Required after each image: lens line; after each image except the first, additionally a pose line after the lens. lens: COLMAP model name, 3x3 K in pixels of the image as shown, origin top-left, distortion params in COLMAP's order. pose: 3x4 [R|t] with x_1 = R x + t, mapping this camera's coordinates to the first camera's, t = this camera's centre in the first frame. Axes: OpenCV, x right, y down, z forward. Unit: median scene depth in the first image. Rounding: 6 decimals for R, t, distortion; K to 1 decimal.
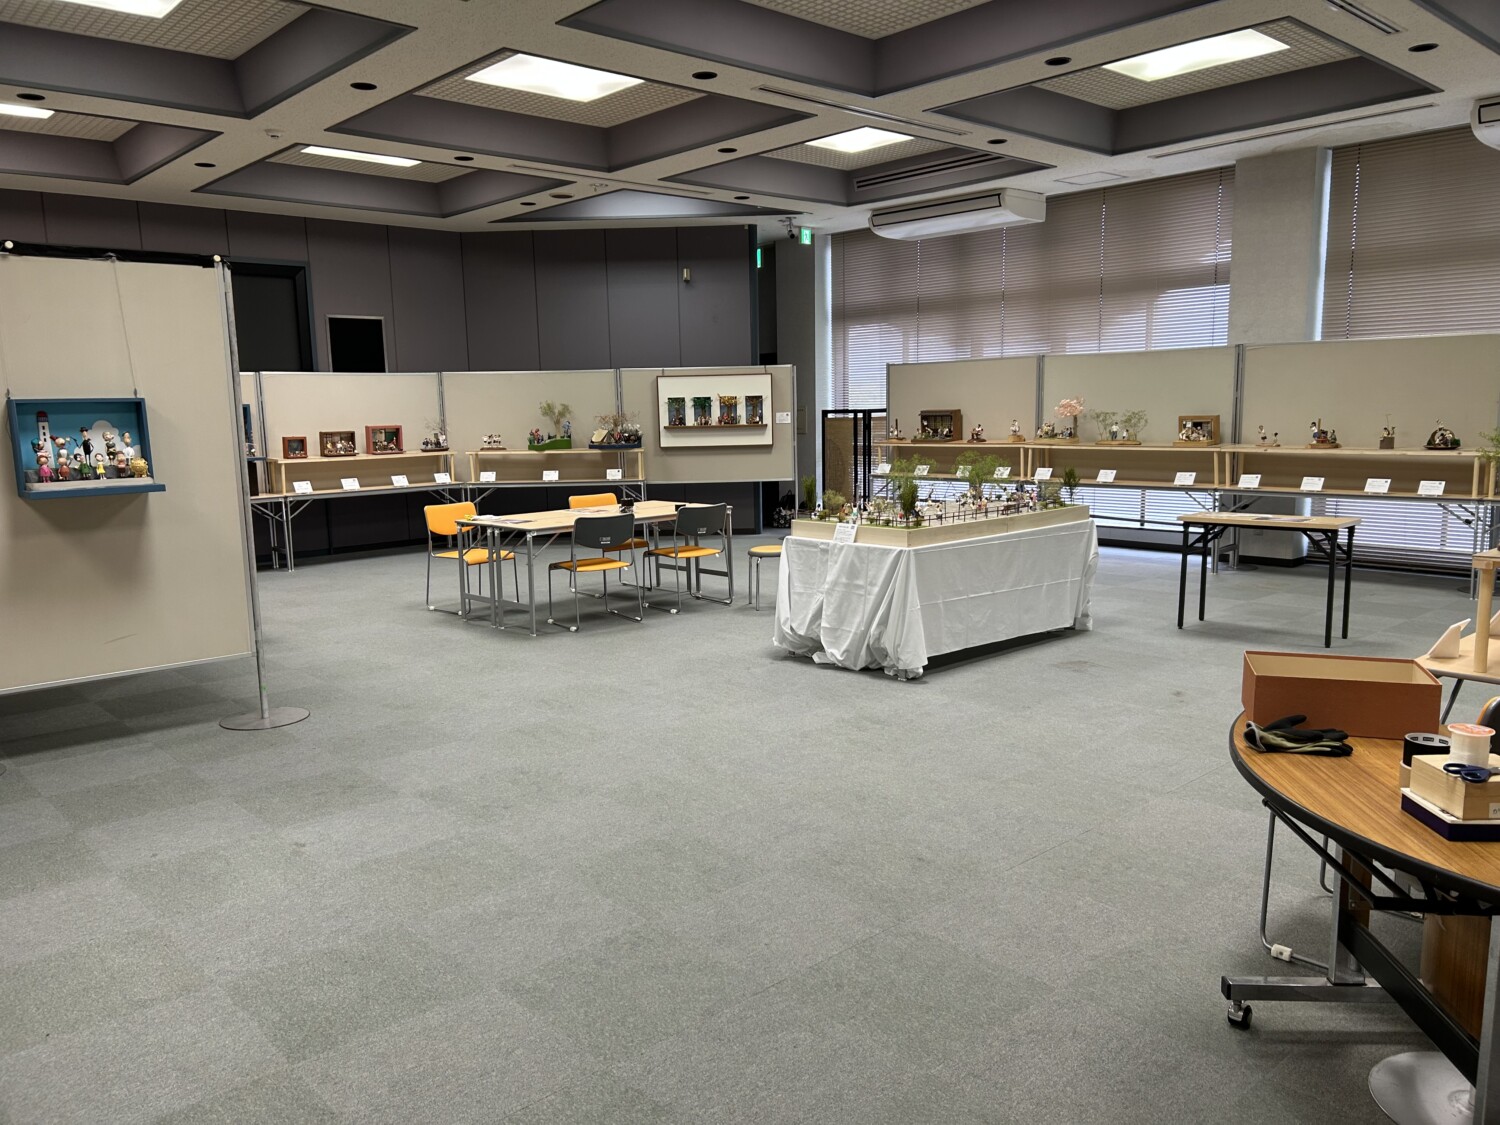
lens RADIAL K [[1128.7, 0, 750.7], [0, 1128.7, 565.7], [0, 0, 1]] dist [0.001402, 0.000904]
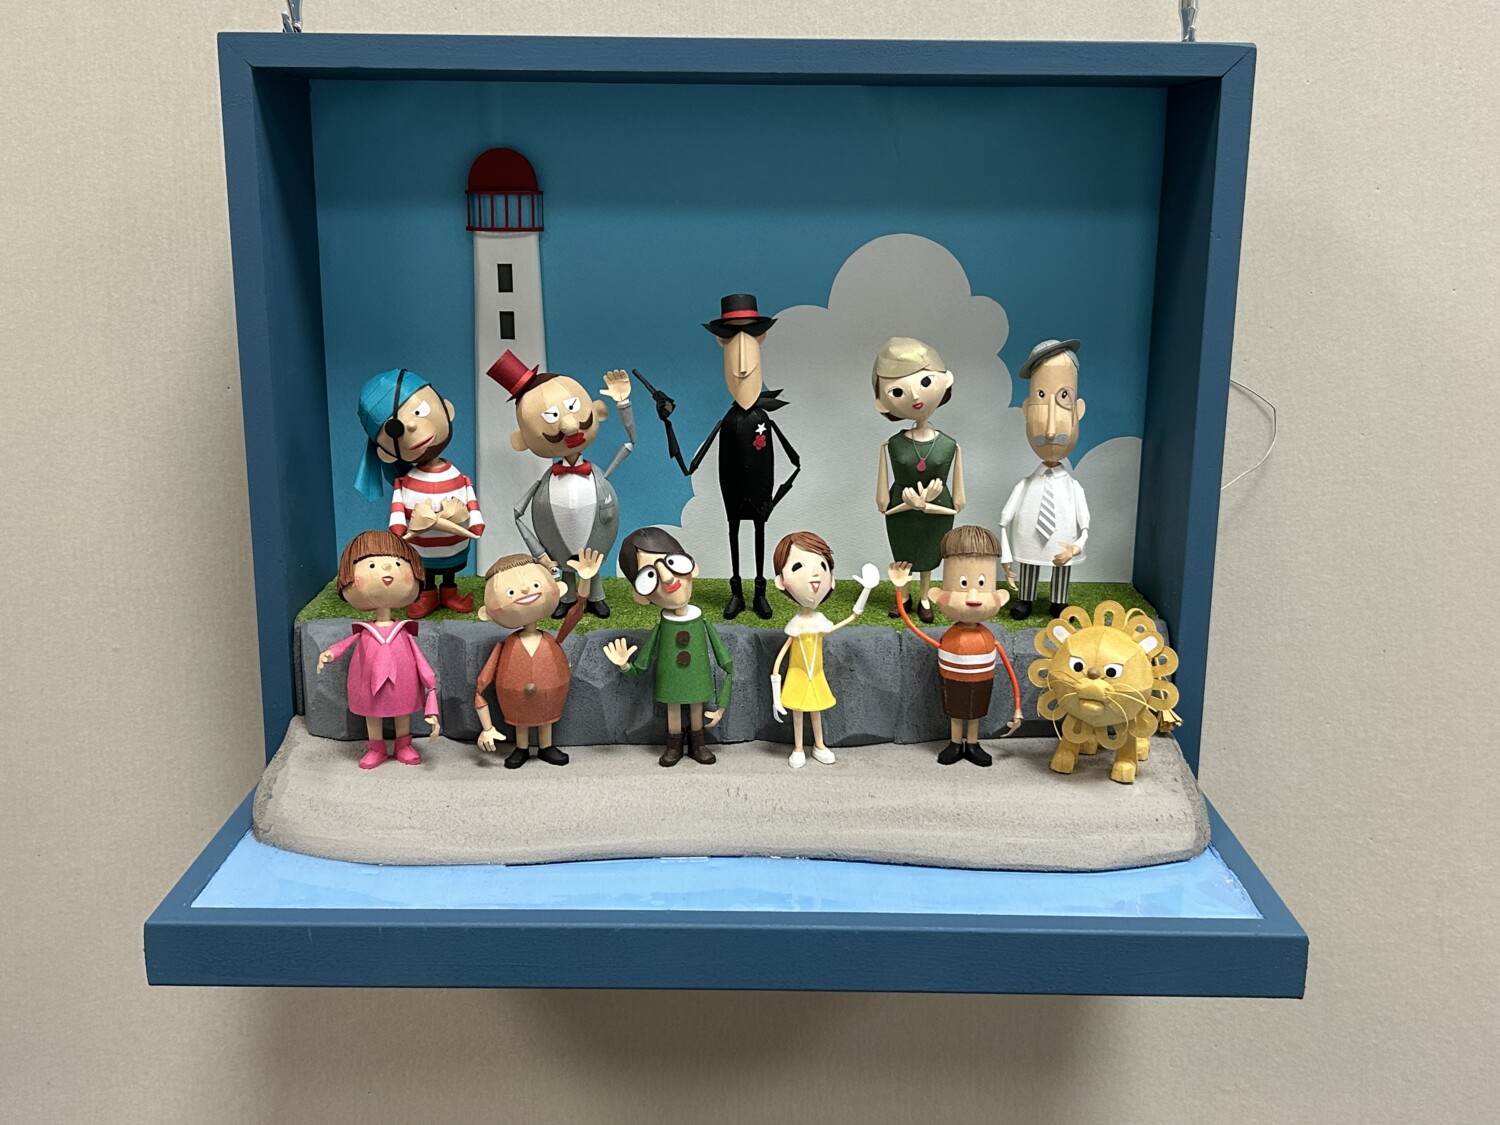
lens RADIAL K [[1578.1, 0, 749.4], [0, 1578.1, 561.9], [0, 0, 1]] dist [0.015366, 0.000000]
pose [[0.753783, 0.190903, -0.628782, -0.475085], [-0.118873, 0.980698, 0.155242, -0.120225], [0.646282, -0.042274, 0.761927, 0.863967]]
